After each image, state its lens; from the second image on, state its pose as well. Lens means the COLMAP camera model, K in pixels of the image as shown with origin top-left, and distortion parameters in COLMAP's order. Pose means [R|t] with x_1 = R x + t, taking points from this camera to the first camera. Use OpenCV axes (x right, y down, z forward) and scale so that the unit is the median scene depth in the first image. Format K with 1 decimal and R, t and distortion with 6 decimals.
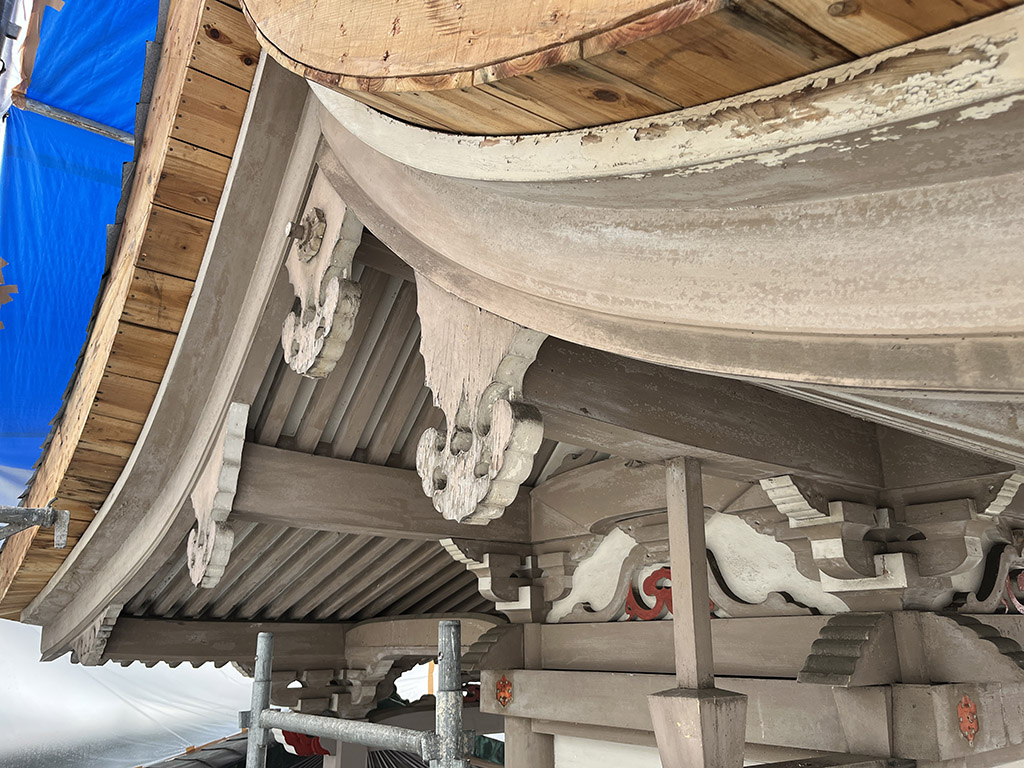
lens RADIAL K [[787.9, 0, 512.0], [0, 787.9, 384.0], [0, 0, 1]] dist [0.056432, -0.075590]
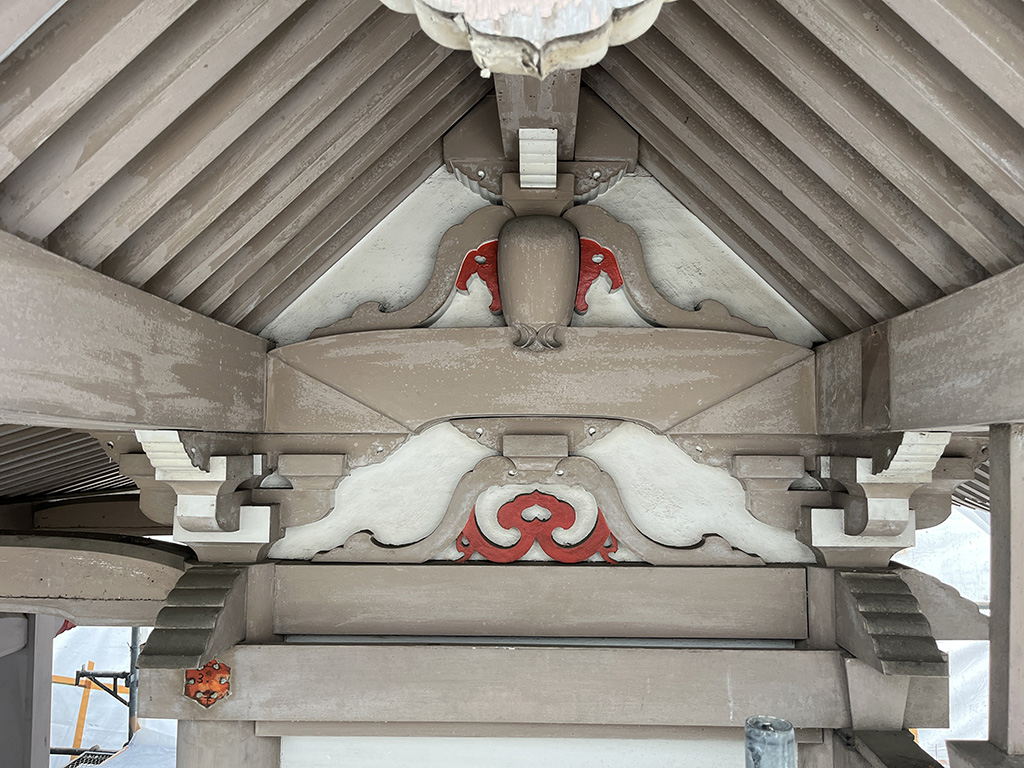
lens RADIAL K [[787.9, 0, 512.0], [0, 787.9, 384.0], [0, 0, 1]] dist [0.056432, -0.075590]
pose [[0.626806, 0.068327, 0.776173, -0.357874], [-0.248727, 0.961576, 0.116214, 0.056098], [-0.738410, -0.265899, 0.619717, 0.559361]]
